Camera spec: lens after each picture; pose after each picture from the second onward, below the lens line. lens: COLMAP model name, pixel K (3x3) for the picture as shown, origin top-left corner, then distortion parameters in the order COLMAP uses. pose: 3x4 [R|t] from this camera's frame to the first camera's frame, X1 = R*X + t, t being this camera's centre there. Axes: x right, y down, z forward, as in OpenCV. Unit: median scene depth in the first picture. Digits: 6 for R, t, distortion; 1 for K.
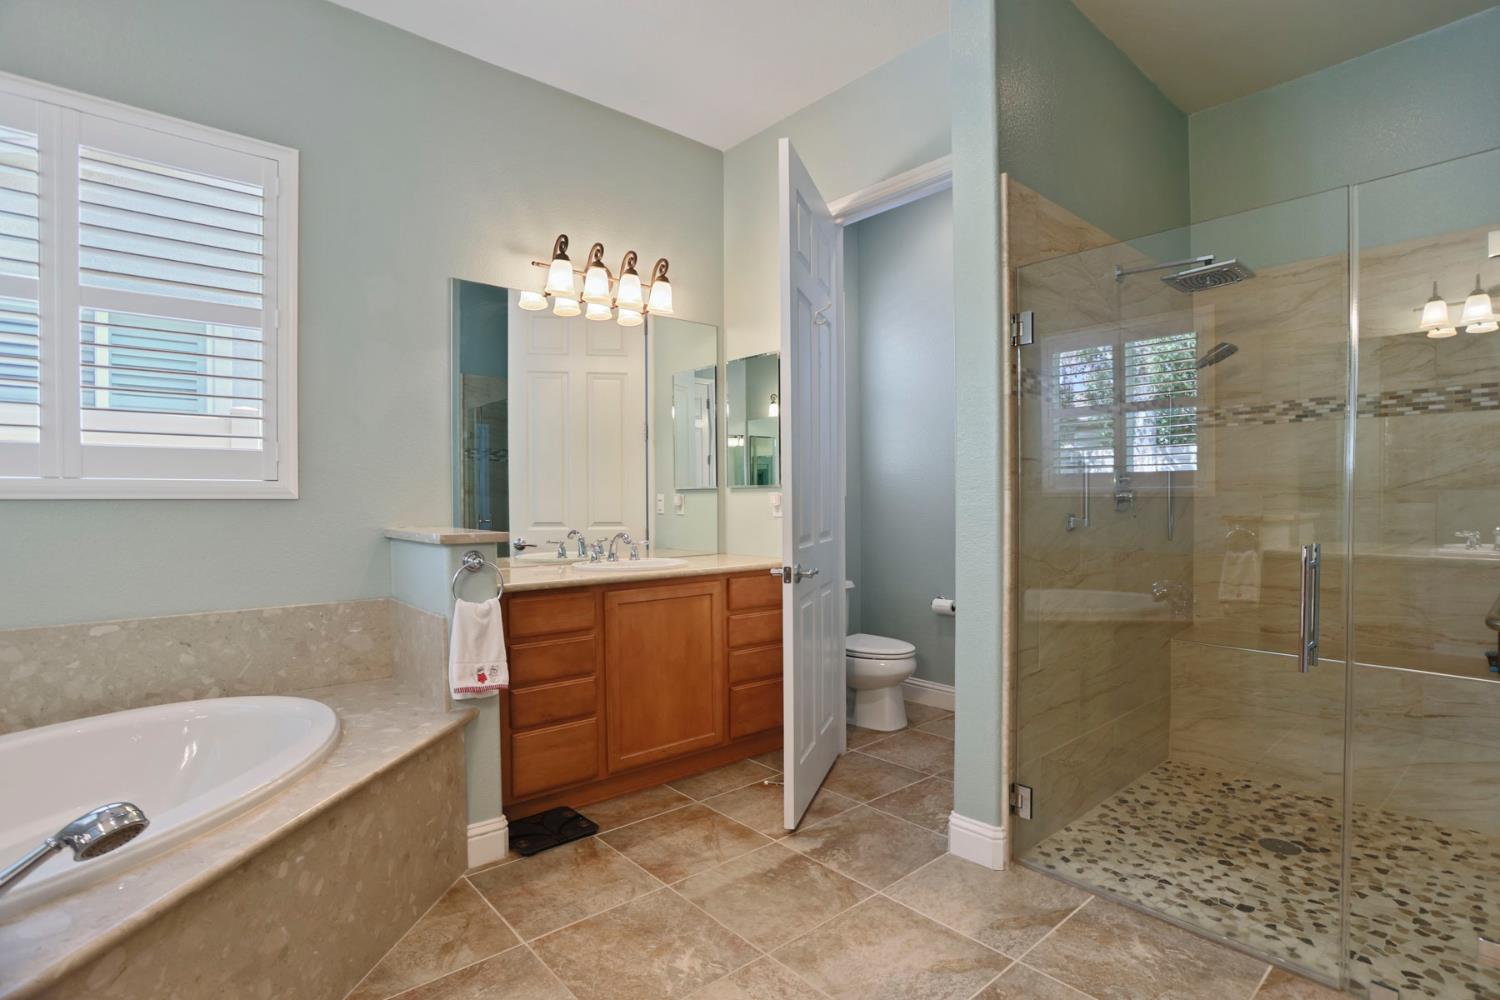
lens RADIAL K [[733.5, 0, 759.5], [0, 733.5, 487.6], [0, 0, 1]] dist [-0.064954, 0.030748]
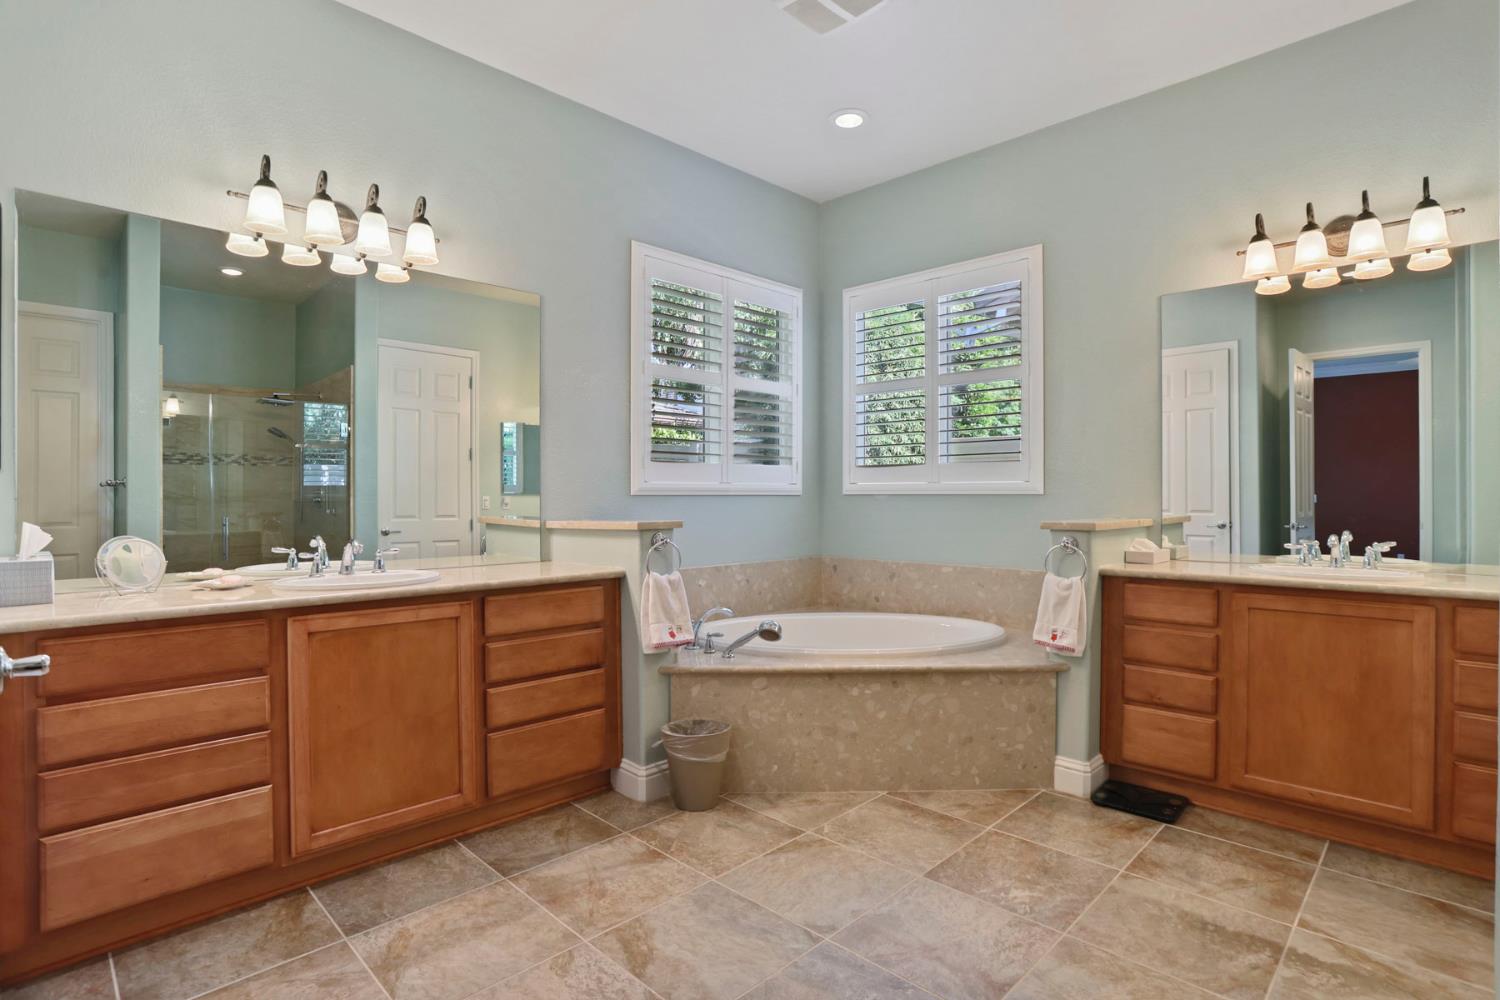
lens RADIAL K [[733.5, 0, 759.5], [0, 733.5, 487.6], [0, 0, 1]] dist [-0.064954, 0.030748]
pose [[0.084111, -0.008380, -0.996421, 0.782675], [0.019393, 0.999789, -0.006772, 0.003467], [0.996268, -0.018754, 0.084256, 0.378617]]
